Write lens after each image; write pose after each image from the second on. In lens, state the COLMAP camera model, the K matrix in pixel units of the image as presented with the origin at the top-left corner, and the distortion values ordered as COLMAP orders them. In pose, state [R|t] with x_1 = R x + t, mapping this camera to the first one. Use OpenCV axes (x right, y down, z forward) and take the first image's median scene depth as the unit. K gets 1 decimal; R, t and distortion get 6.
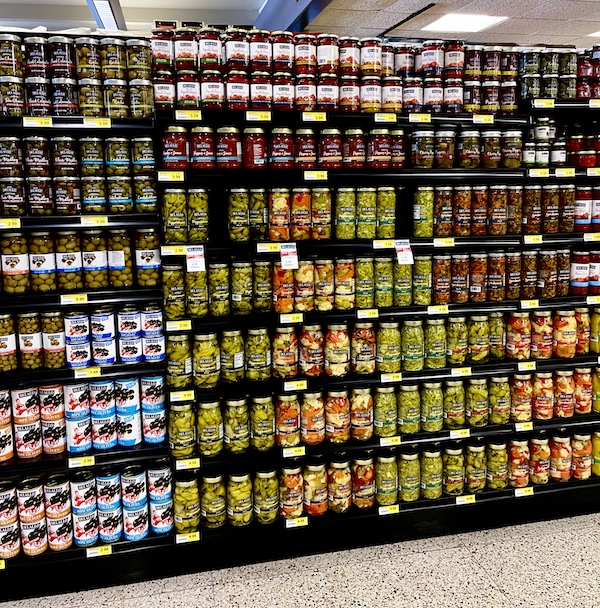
lens RADIAL K [[655.4, 0, 297.2], [0, 655.4, 286.3], [0, 0, 1]] dist [0.034284, 0.000000]
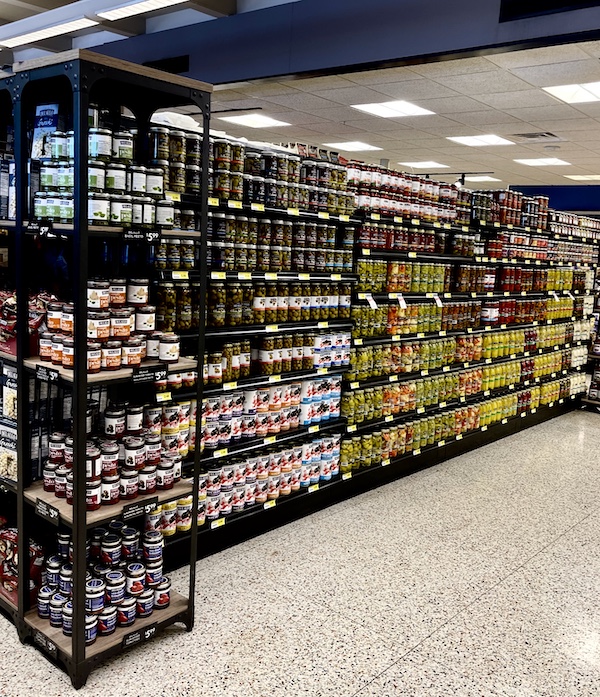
lens RADIAL K [[685.1, 0, 300.1], [0, 685.1, 347.9], [0, 0, 1]] dist [0.157265, 0.000000]
pose [[0.805416, -0.022447, 0.592284, -1.235280], [0.028964, 0.999579, -0.001504, 0.068374], [-0.592001, 0.018366, 0.805728, -0.285639]]
